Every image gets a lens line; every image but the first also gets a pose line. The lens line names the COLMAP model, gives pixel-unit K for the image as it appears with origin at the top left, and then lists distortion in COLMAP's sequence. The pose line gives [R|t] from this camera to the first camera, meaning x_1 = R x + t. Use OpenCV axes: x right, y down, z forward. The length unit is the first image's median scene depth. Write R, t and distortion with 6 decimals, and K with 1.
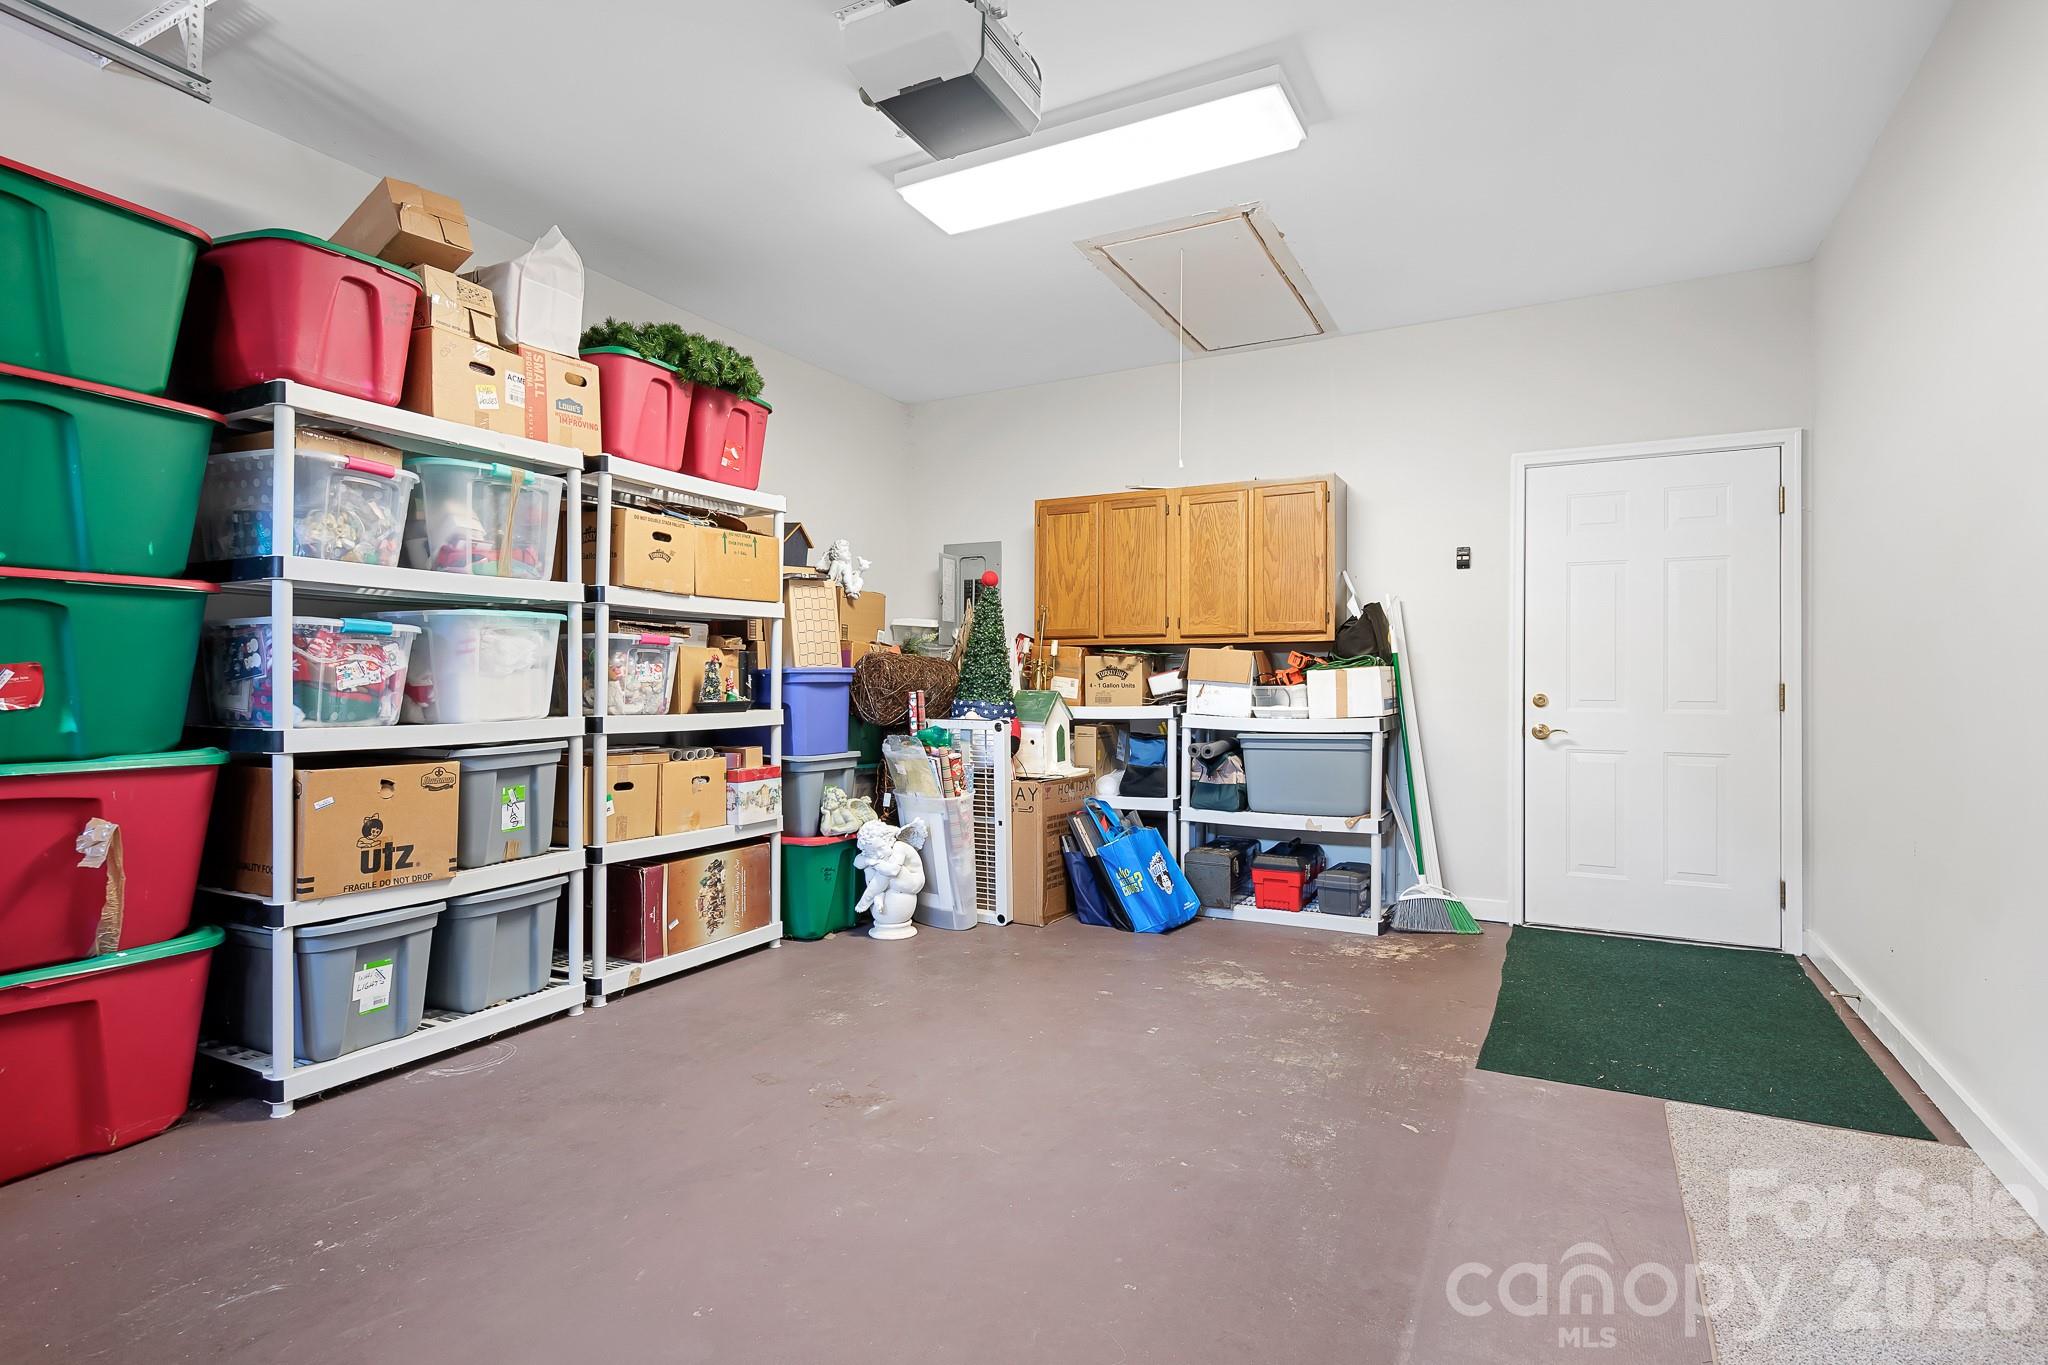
lens RADIAL K [[1054.9, 0, 1017.3], [0, 1054.9, 684.2], [0, 0, 1]] dist [0.012595, -0.000247]
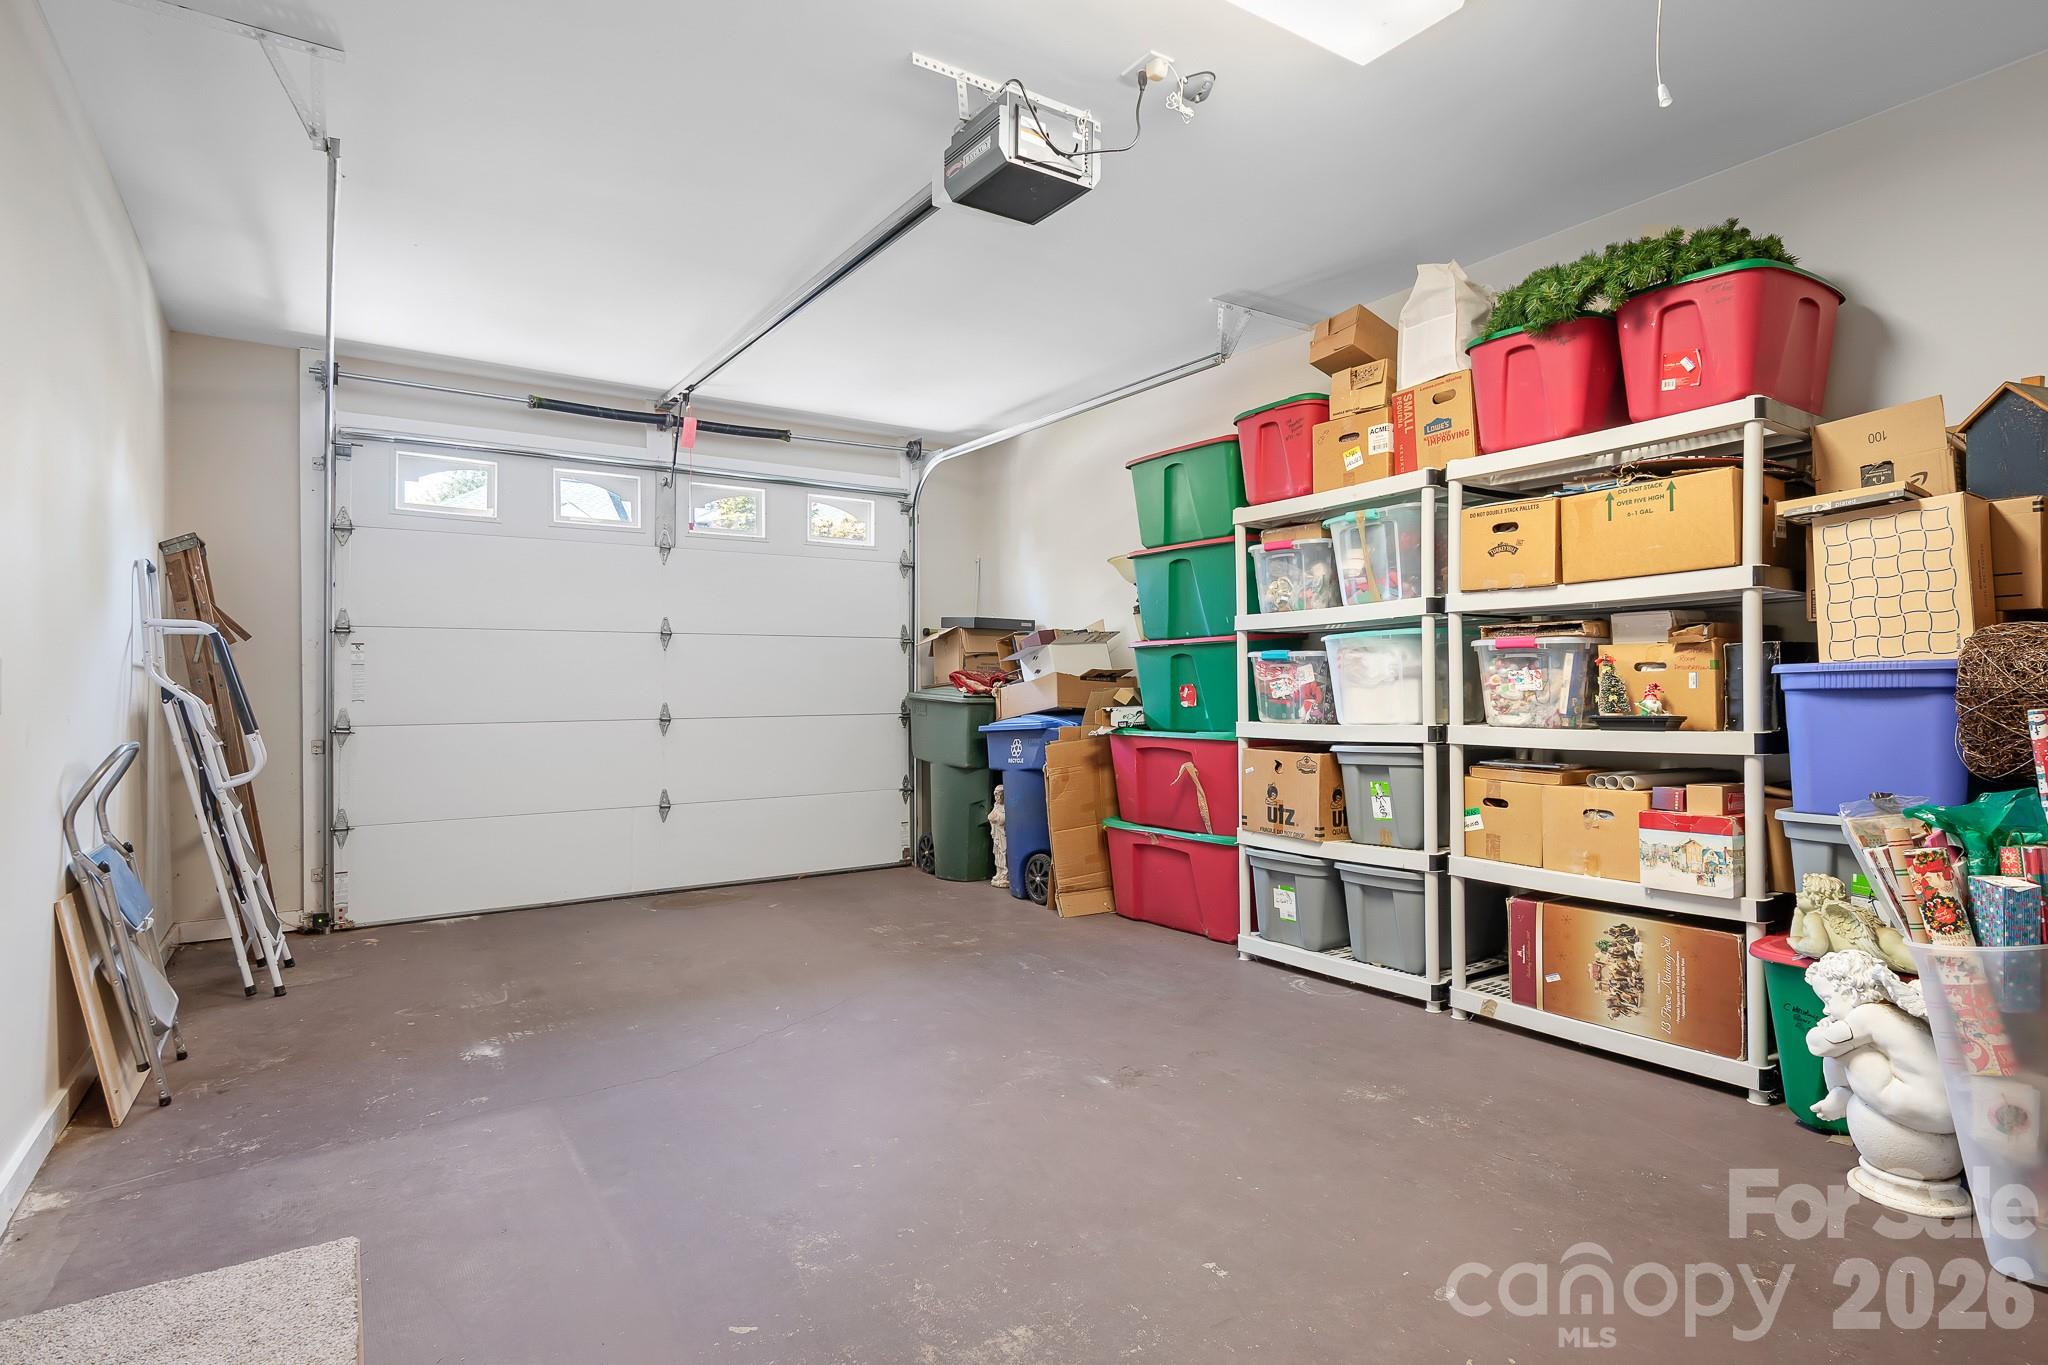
lens RADIAL K [[1054.9, 0, 1017.3], [0, 1054.9, 684.2], [0, 0, 1]] dist [0.012595, -0.000247]
pose [[-0.491833, -0.003914, -0.870681, 0.694095], [0.007575, 0.999933, -0.008774, -0.003145], [0.870656, -0.010910, -0.491771, 1.168959]]
